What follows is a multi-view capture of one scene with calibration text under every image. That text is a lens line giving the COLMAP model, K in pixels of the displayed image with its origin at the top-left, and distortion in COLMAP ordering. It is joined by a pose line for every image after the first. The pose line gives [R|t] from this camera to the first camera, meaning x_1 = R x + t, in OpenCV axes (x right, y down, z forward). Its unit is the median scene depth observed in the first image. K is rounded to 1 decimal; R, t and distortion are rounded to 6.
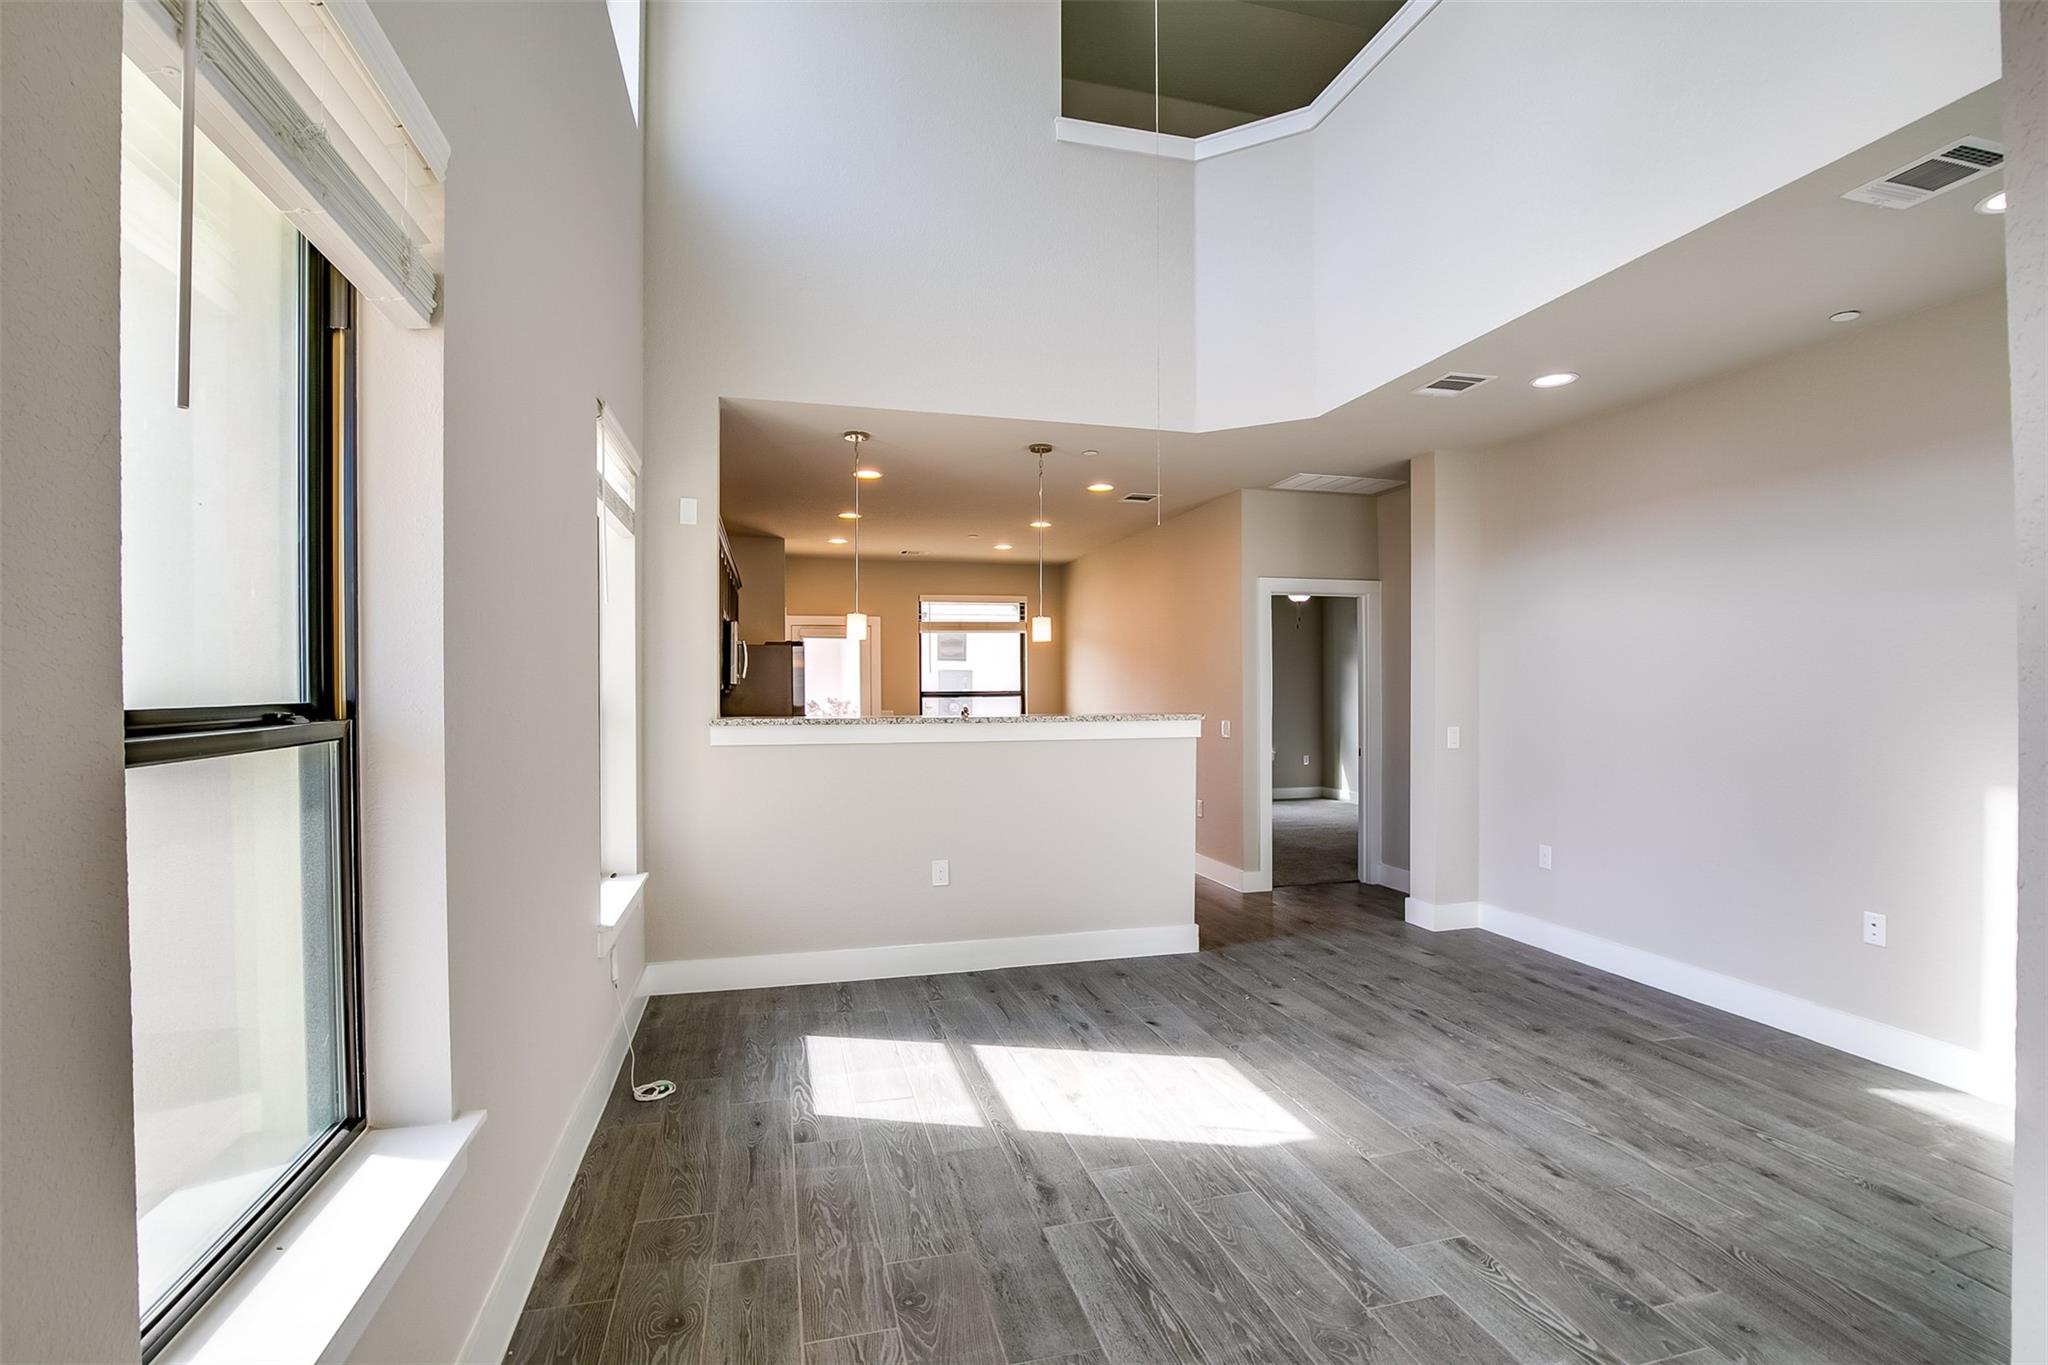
lens RADIAL K [[935.2, 0, 1039.0], [0, 935.2, 689.9], [0, 0, 1]] dist [-0.039689, 0.008539]
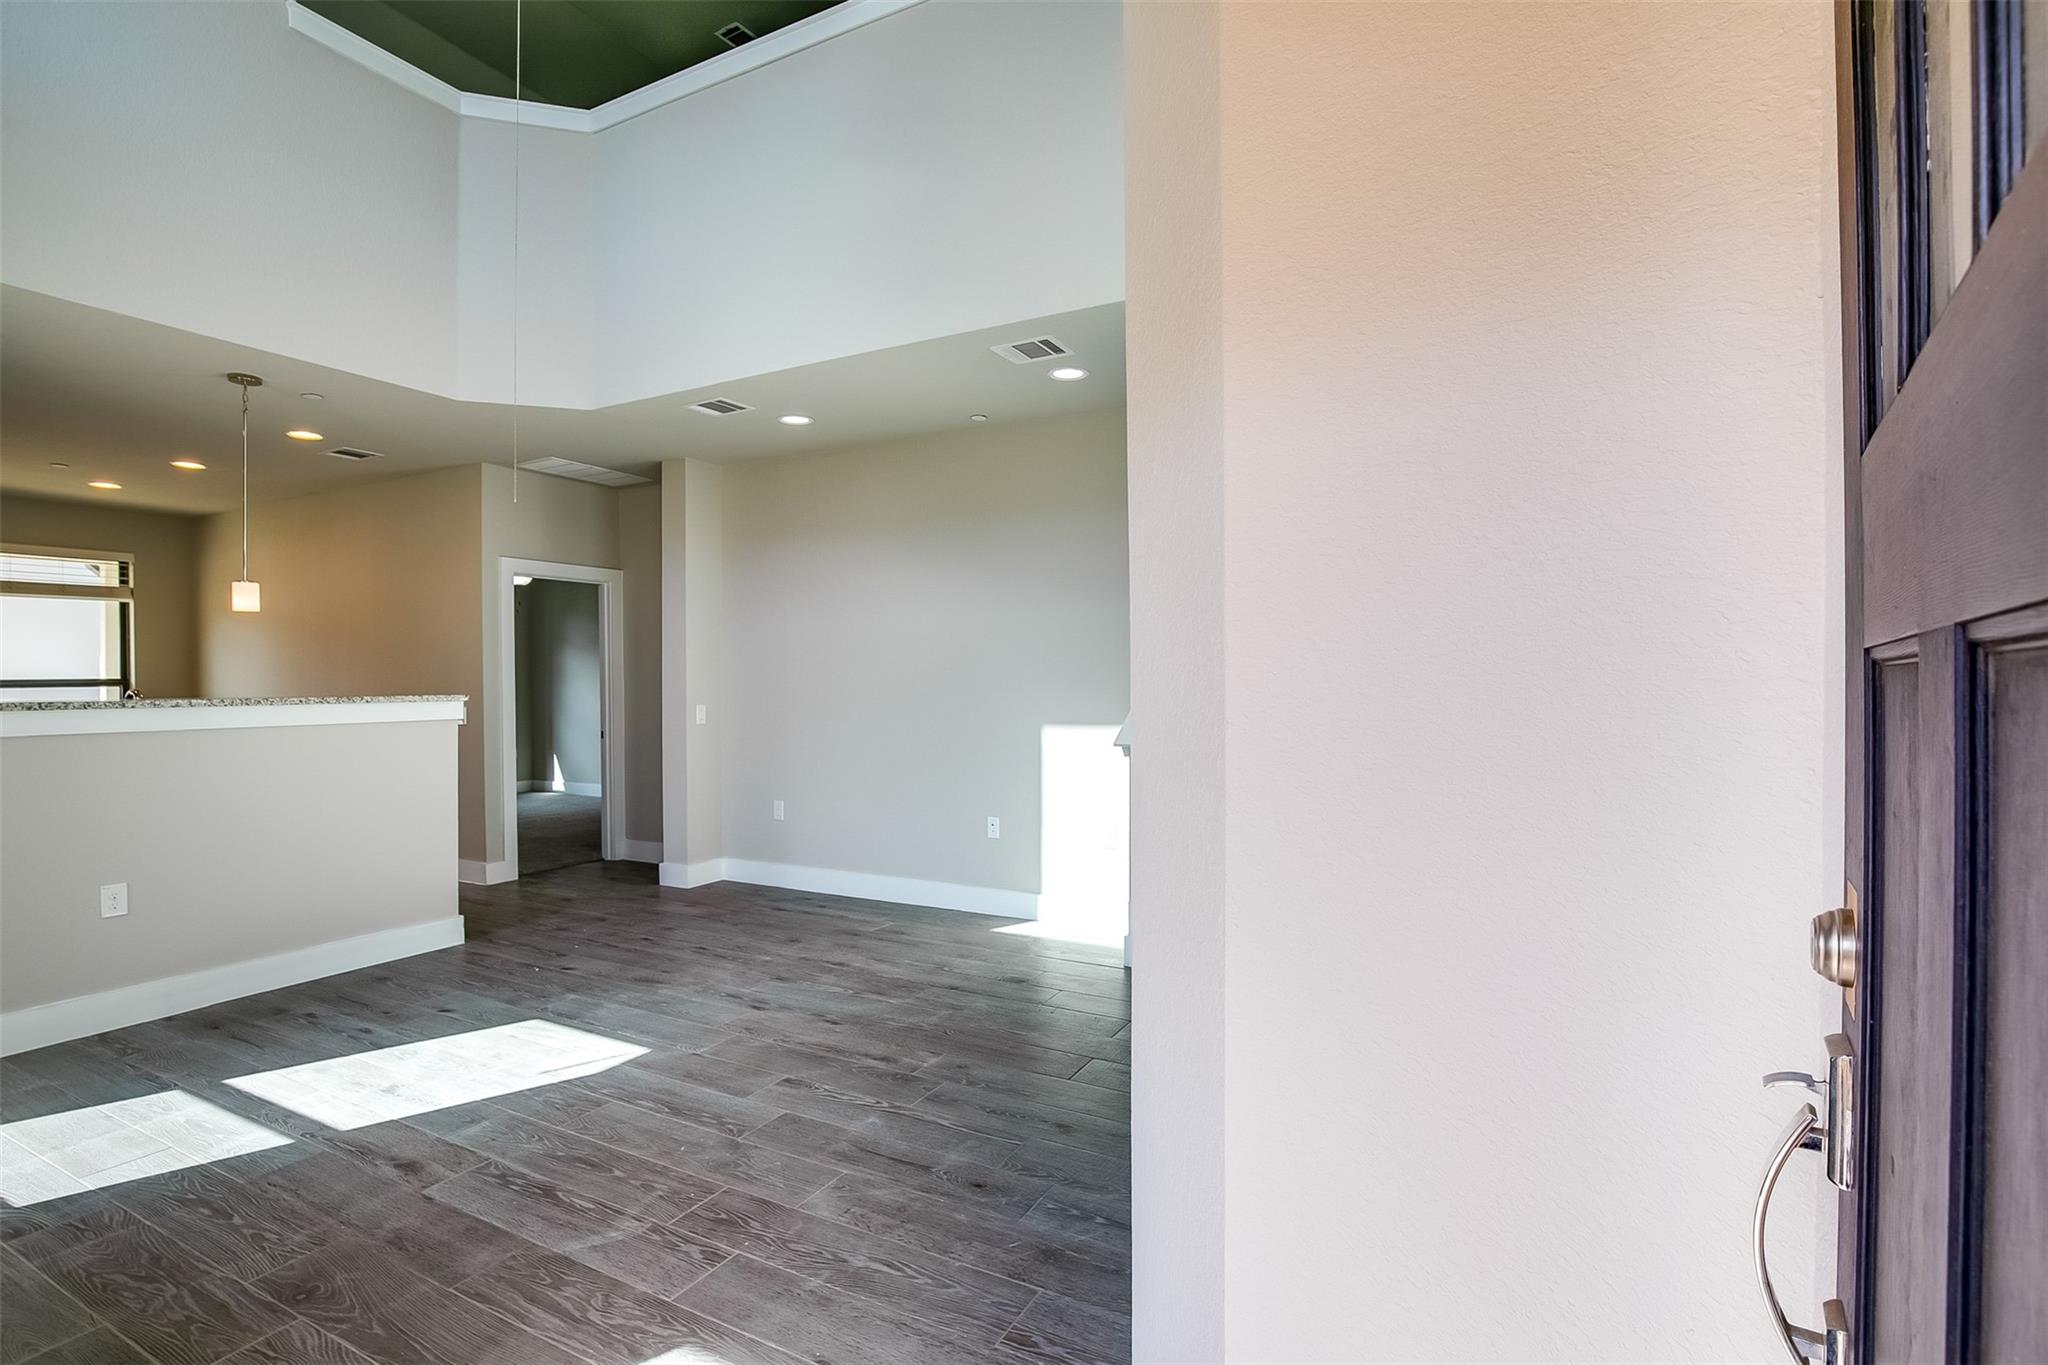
lens RADIAL K [[935.2, 0, 1039.0], [0, 935.2, 689.9], [0, 0, 1]] dist [-0.039689, 0.008539]
pose [[0.674895, -0.010204, 0.737843, -0.178507], [0.005339, 0.999946, 0.008946, 0.022069], [-0.737895, -0.002098, 0.674913, -0.107205]]
